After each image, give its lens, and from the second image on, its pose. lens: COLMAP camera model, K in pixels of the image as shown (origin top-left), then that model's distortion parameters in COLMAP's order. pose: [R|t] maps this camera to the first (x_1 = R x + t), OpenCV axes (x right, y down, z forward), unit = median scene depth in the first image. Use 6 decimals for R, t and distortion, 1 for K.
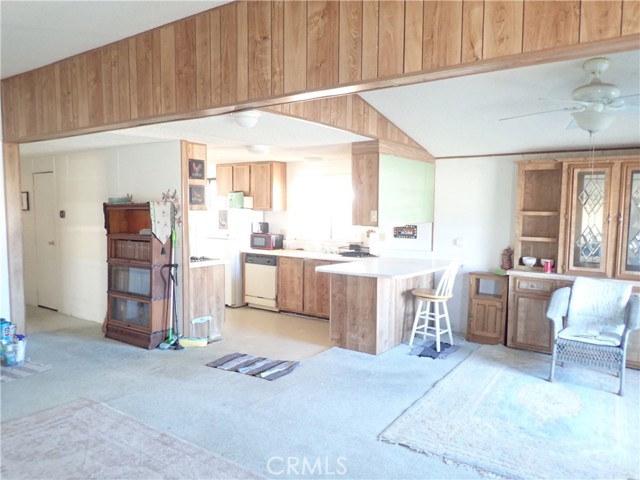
lens RADIAL K [[472.4, 0, 319.9], [0, 472.4, 243.2], [0, 0, 1]] dist [-0.005490, 0.000118]
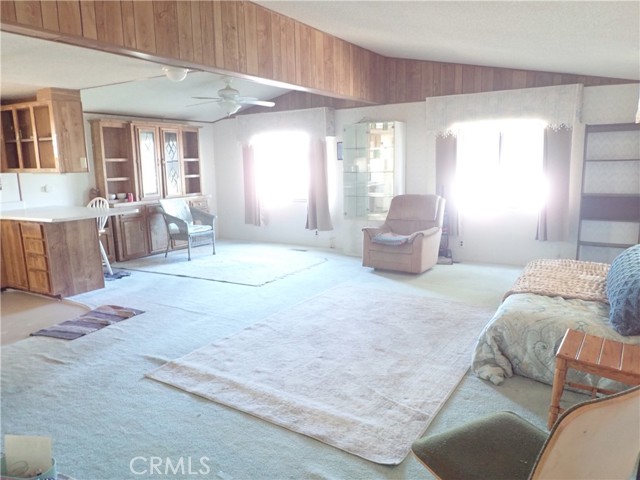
lens RADIAL K [[472.4, 0, 314.2], [0, 472.4, 240.6], [0, 0, 1]] dist [-0.005490, 0.000118]
pose [[-0.050596, -0.175133, 0.983244, -1.069947], [0.095436, 0.979152, 0.179316, -0.027953], [-0.994149, 0.102909, -0.032828, 0.573934]]
